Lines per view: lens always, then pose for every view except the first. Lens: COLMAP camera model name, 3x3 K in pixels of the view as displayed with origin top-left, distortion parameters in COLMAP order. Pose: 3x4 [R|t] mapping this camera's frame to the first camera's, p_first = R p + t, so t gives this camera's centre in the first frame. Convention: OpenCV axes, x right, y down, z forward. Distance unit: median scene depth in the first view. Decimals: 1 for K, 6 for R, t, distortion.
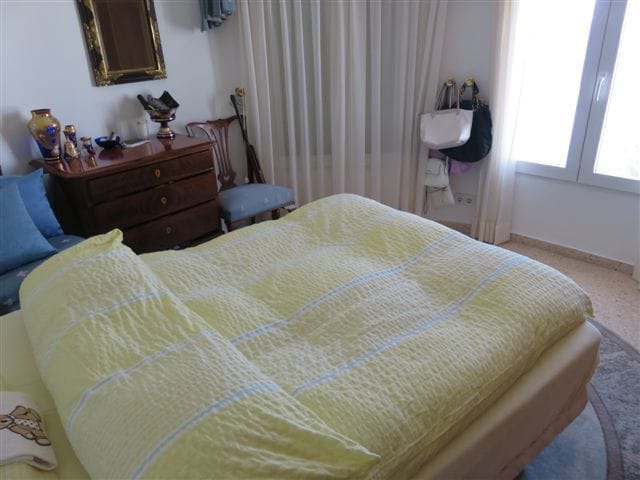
lens RADIAL K [[476.4, 0, 320.2], [0, 476.4, 243.1], [0, 0, 1]] dist [-0.006165, -0.003958]
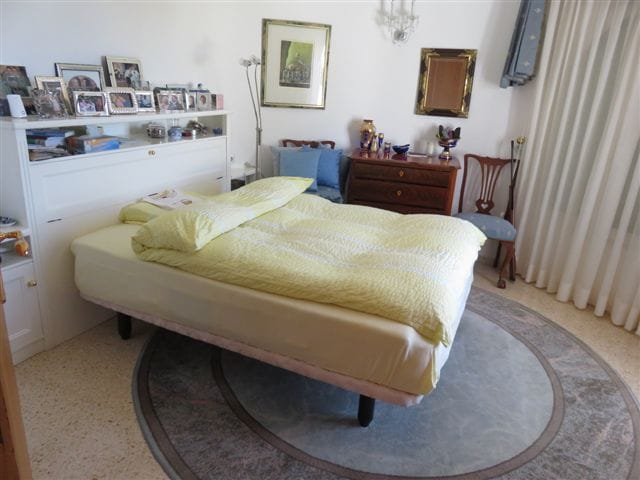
lens RADIAL K [[476.4, 0, 319.6], [0, 476.4, 239.3], [0, 0, 1]] dist [-0.006165, -0.003958]
pose [[0.456839, 0.351700, -0.817071, 0.760923], [-0.437294, 0.888665, 0.138018, -0.055856], [0.774643, 0.294249, 0.559773, 0.043585]]
